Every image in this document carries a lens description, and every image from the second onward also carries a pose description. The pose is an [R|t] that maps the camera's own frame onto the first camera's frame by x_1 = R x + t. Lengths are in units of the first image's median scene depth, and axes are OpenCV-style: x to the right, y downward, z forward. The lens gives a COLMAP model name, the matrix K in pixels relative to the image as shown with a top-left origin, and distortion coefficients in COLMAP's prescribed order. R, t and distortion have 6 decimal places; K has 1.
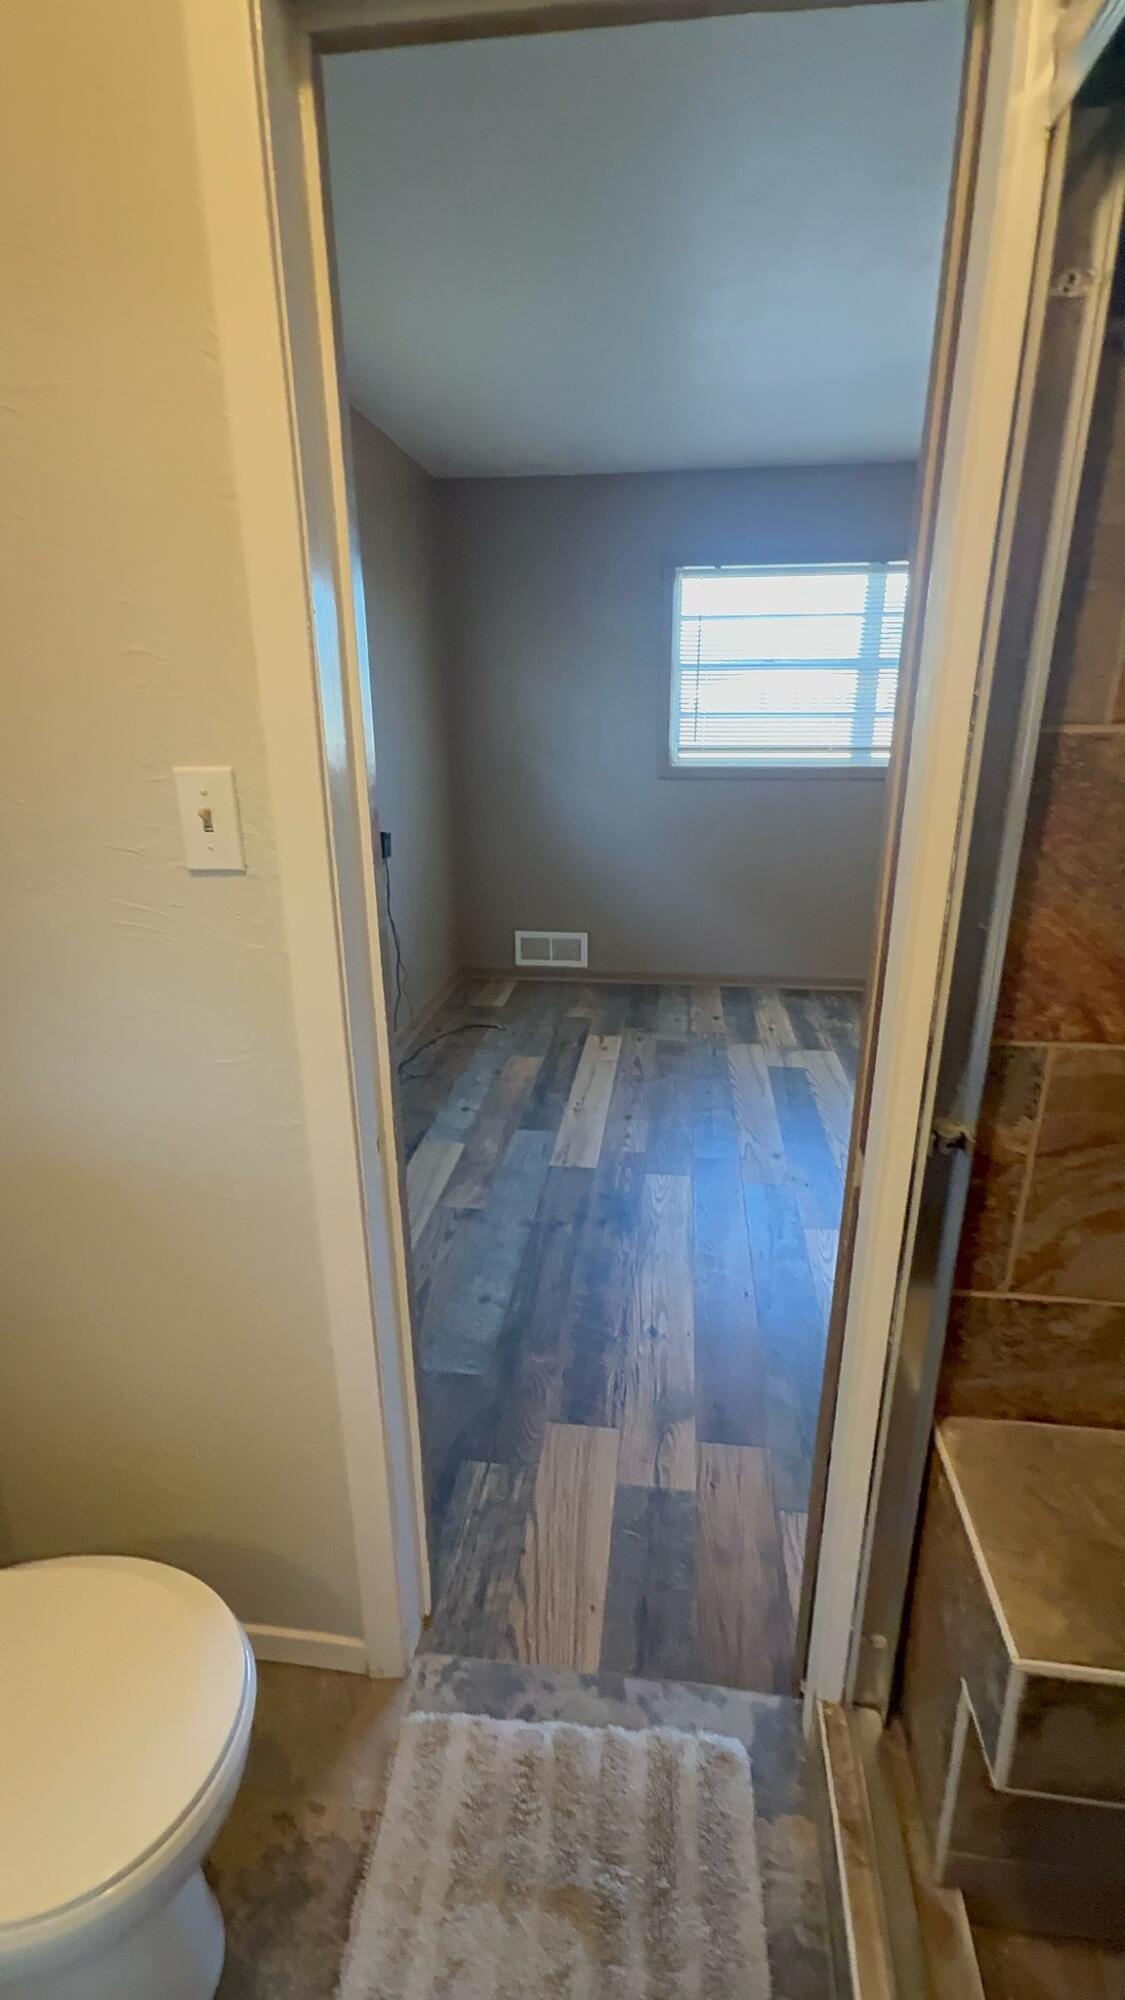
lens RADIAL K [[884.5, 0, 575.6], [0, 884.5, 991.9], [0, 0, 1]] dist [-0.003871, -0.000044]
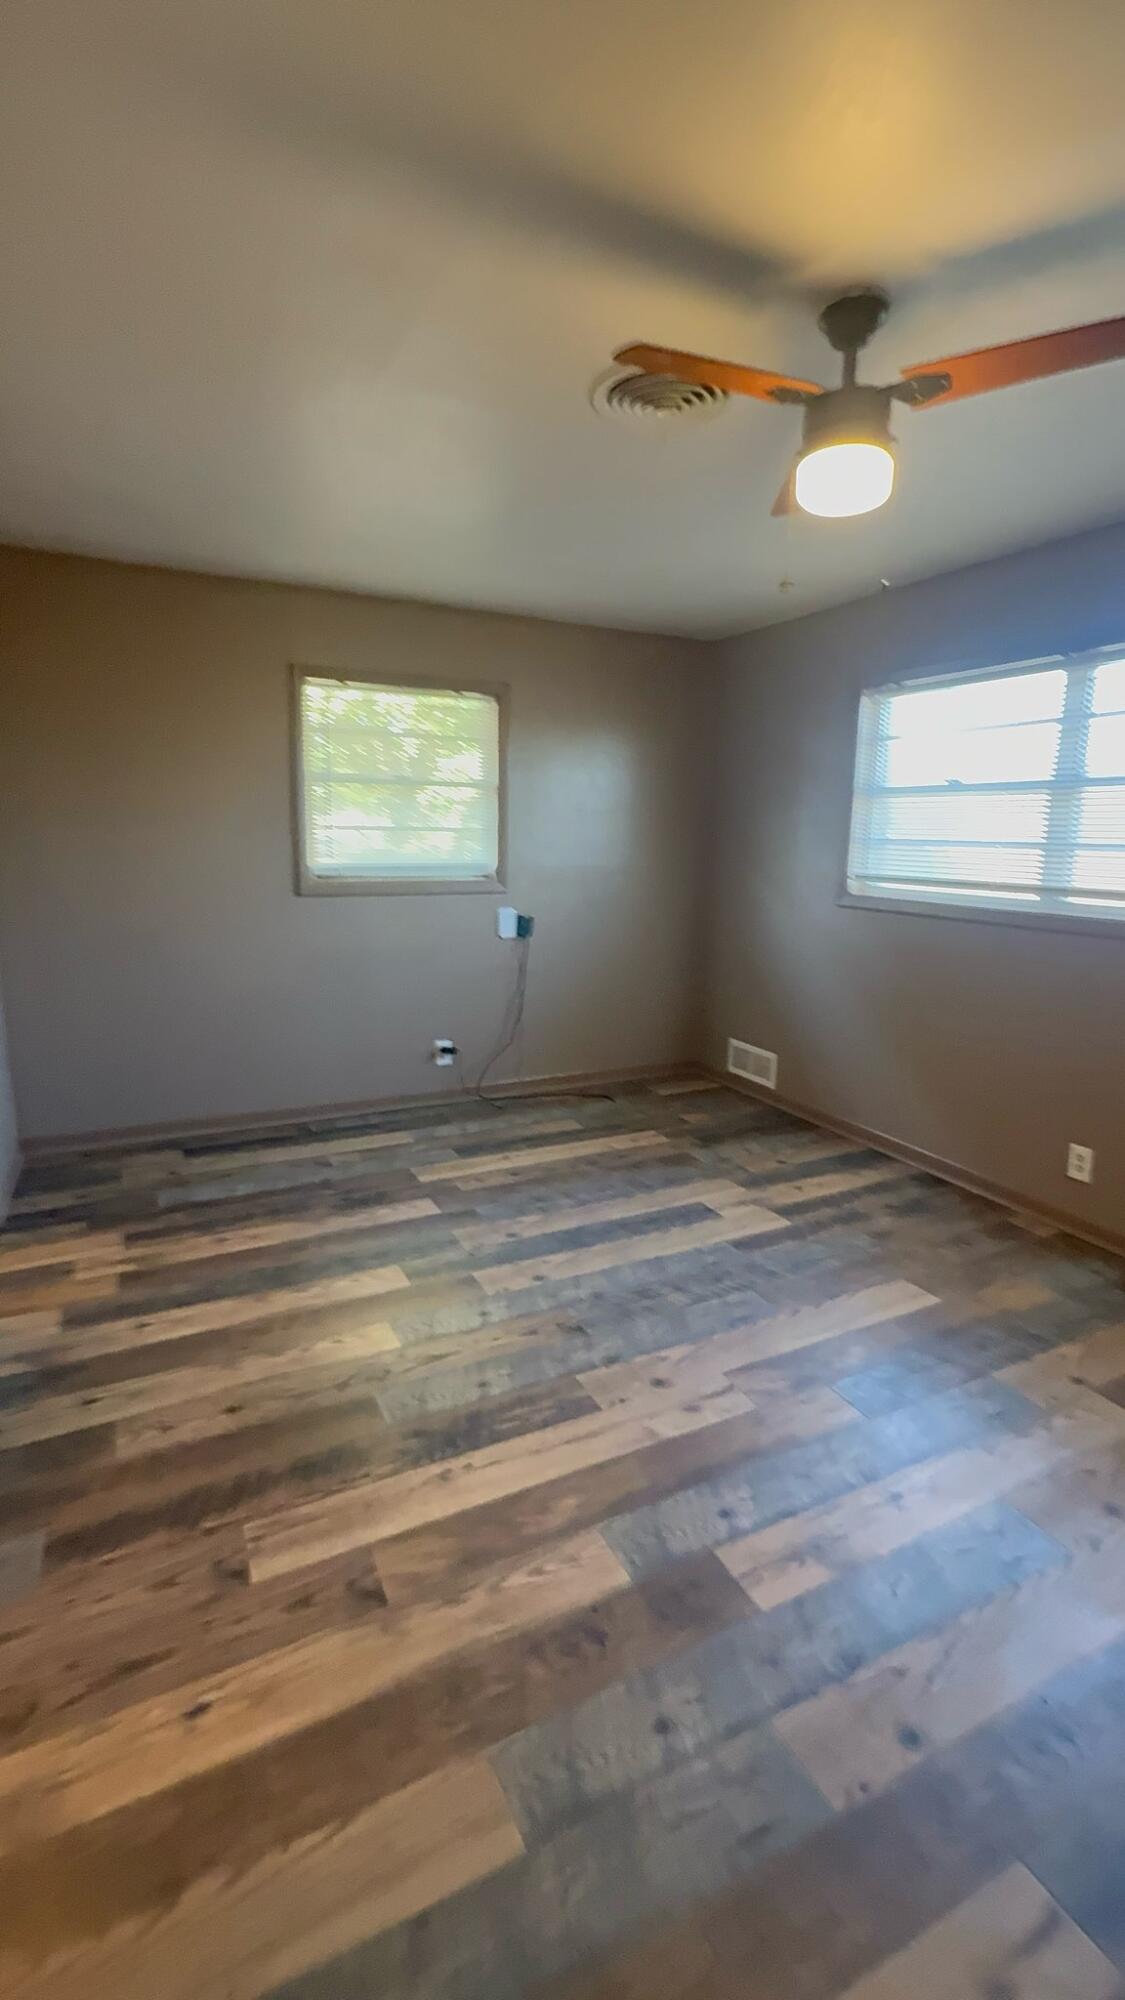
lens RADIAL K [[884.5, 0, 575.9], [0, 884.5, 1007.6], [0, 0, 1]] dist [-0.003871, -0.000044]
pose [[0.550515, 0.178379, -0.815545, 0.783716], [-0.277325, 0.960504, 0.022884, -0.088325], [0.787416, 0.213573, 0.578241, 0.280919]]
